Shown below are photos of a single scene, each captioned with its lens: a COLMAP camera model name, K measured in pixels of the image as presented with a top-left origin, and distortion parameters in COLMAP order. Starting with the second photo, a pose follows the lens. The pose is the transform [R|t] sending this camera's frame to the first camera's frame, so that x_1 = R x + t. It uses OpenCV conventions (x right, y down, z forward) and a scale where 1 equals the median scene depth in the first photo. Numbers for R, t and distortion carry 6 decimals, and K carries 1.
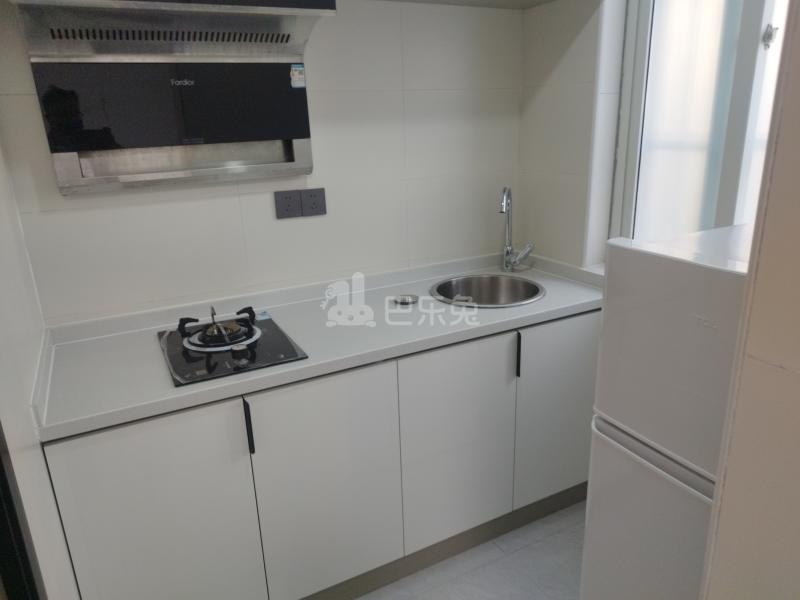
lens RADIAL K [[580.8, 0, 400.2], [0, 580.8, 301.2], [0, 0, 1]] dist [0.034741, -0.011469]
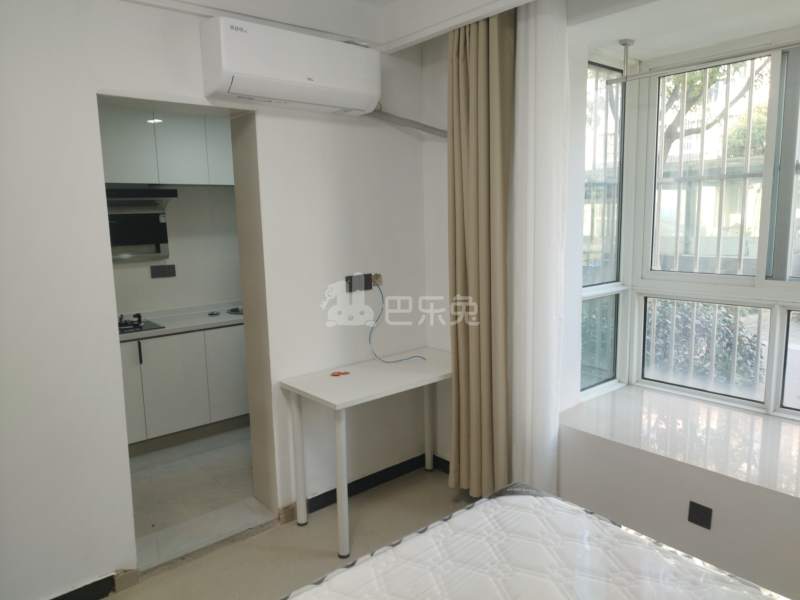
lens RADIAL K [[580.8, 0, 401.1], [0, 580.8, 298.4], [0, 0, 1]] dist [0.034741, -0.011469]
pose [[0.976564, -0.017030, 0.214554, 0.255329], [0.051606, 0.986313, -0.156602, 0.357068], [-0.208950, 0.164004, 0.964076, -1.431555]]
